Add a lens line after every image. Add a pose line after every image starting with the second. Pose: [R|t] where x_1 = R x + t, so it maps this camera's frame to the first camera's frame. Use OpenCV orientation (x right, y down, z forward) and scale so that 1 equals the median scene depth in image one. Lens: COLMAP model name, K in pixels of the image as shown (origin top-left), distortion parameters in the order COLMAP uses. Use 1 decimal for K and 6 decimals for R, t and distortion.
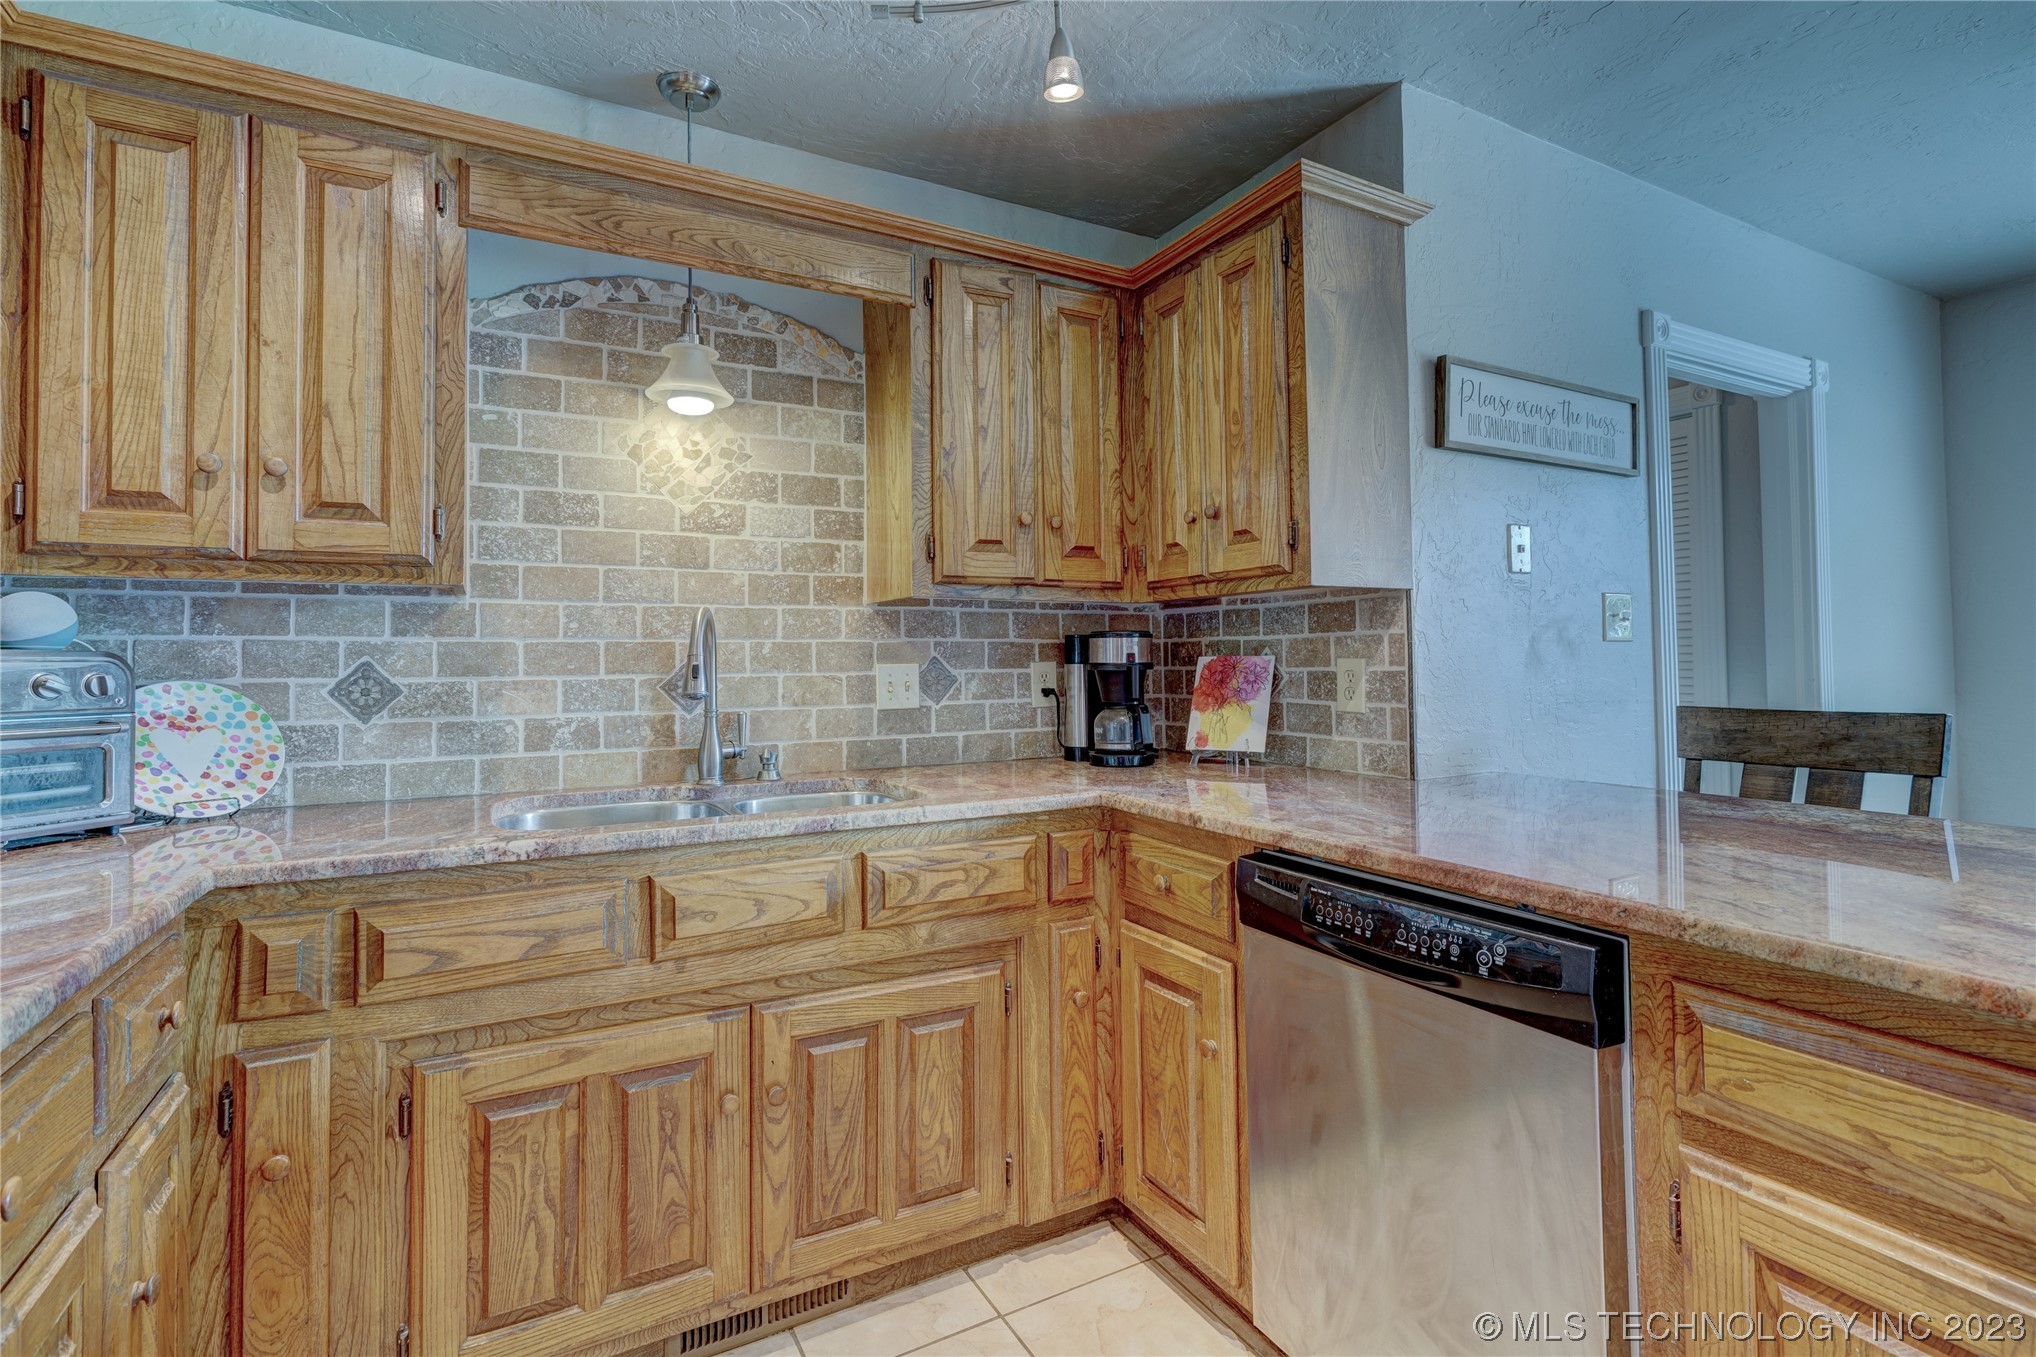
lens RADIAL K [[973.9, 0, 1033.4], [0, 973.9, 635.1], [0, 0, 1]] dist [-0.002638, 0.001911]
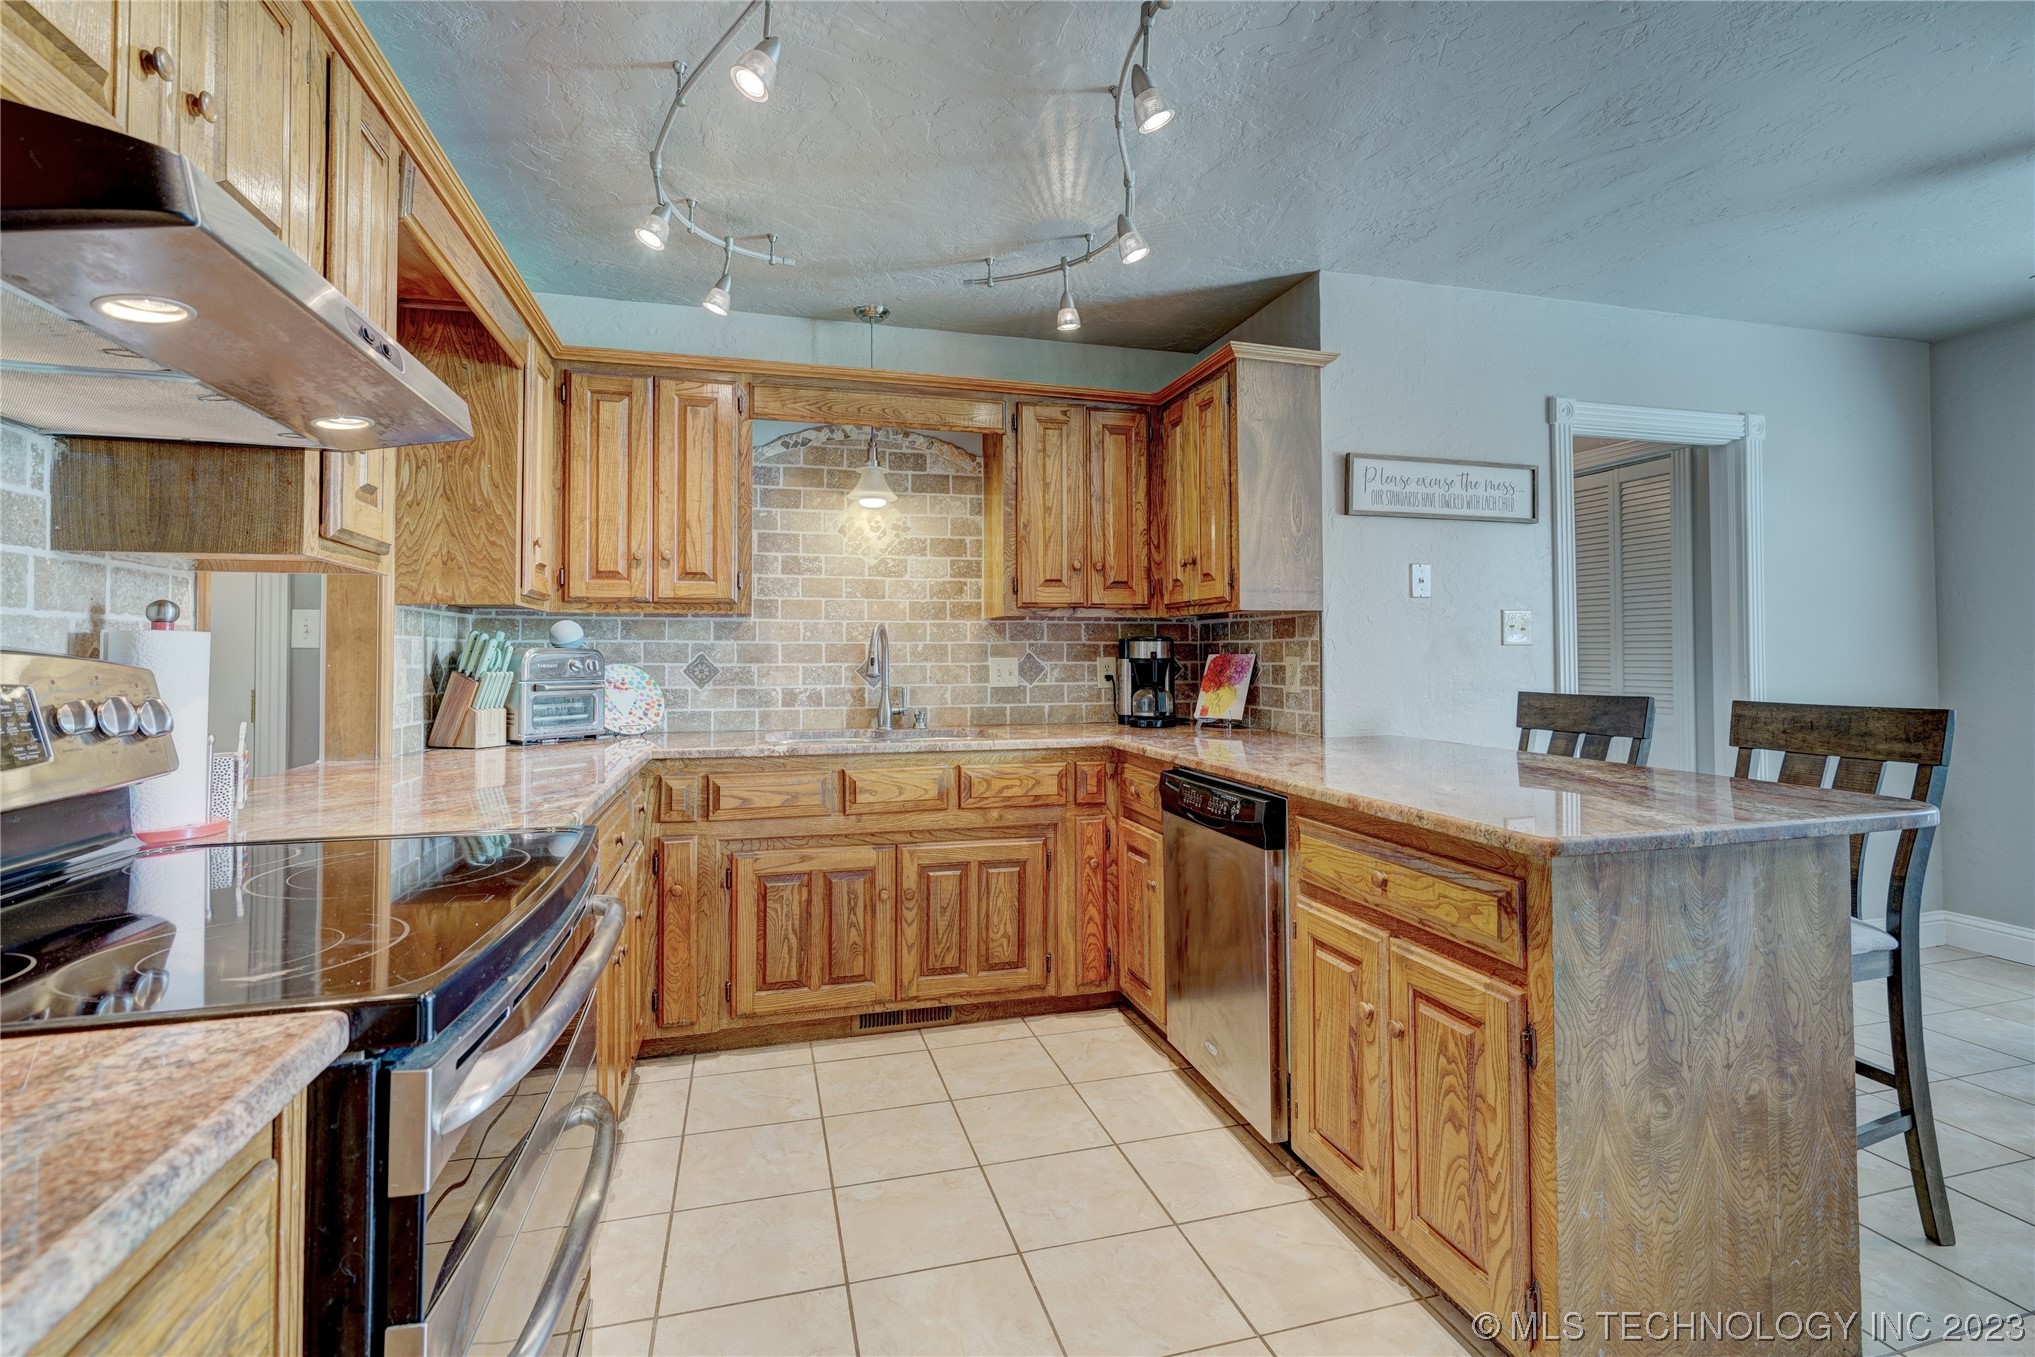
lens RADIAL K [[973.5, 0, 1032.9], [0, 973.5, 635.1], [0, 0, 1]] dist [-0.002638, 0.001911]
pose [[0.974472, 0.002428, -0.224495, 0.313257], [-0.000885, 0.999975, 0.006975, -0.021216], [0.224507, -0.006598, 0.974450, -0.610181]]
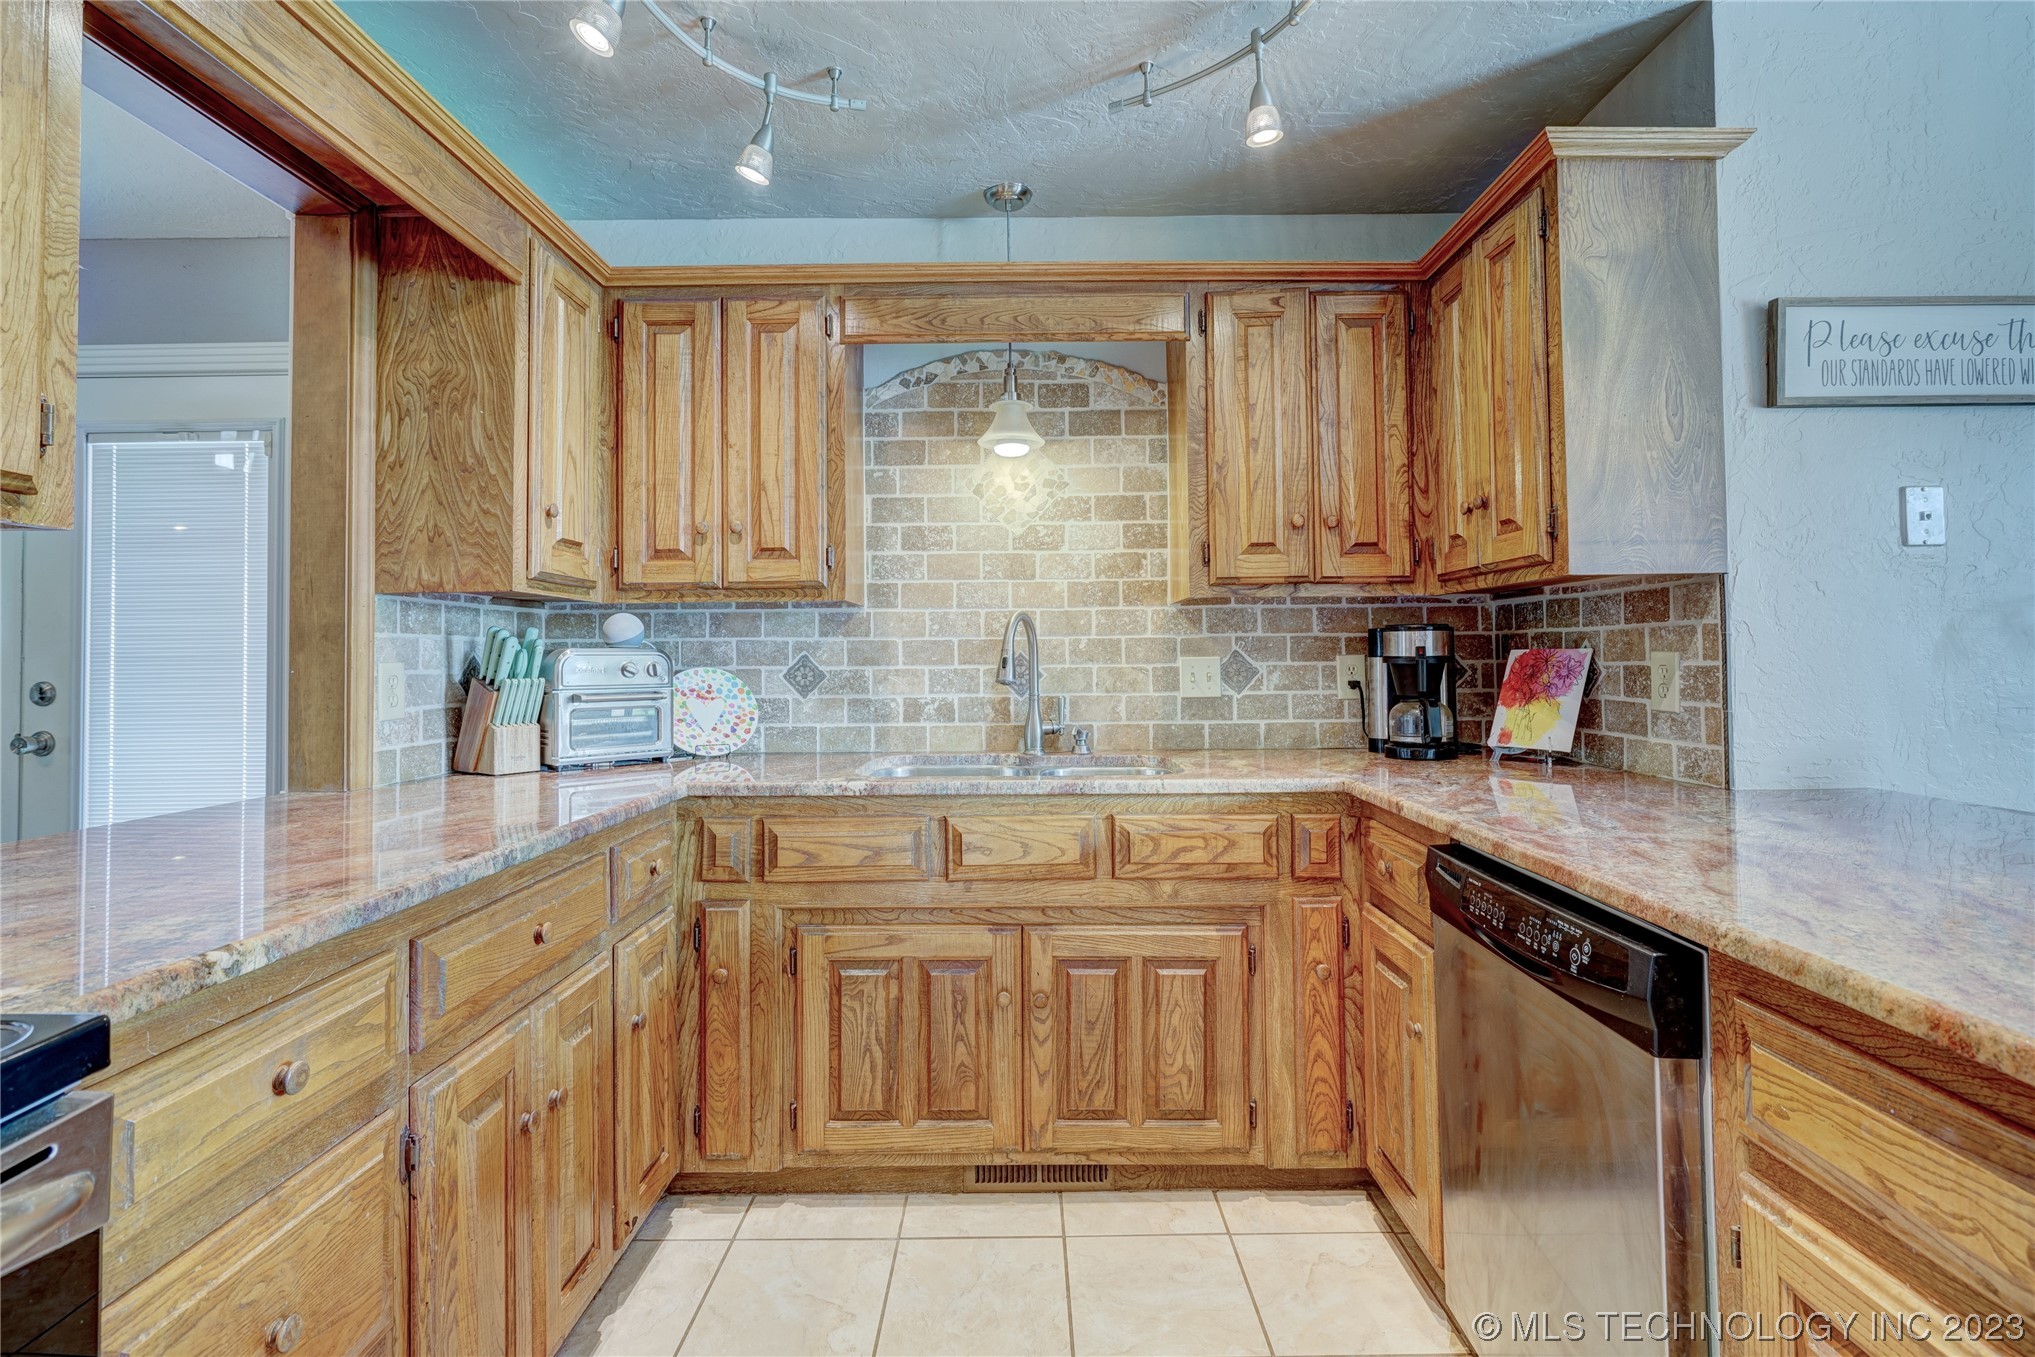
lens RADIAL K [[966.1, 0, 1020.1], [0, 966.1, 635.0], [0, 0, 1]] dist [-0.001593, 0.002313]
pose [[0.871268, -0.009352, -0.490719, 0.281053], [0.013682, 0.999893, 0.005237, -0.004860], [0.490617, -0.011277, 0.871302, -0.080602]]
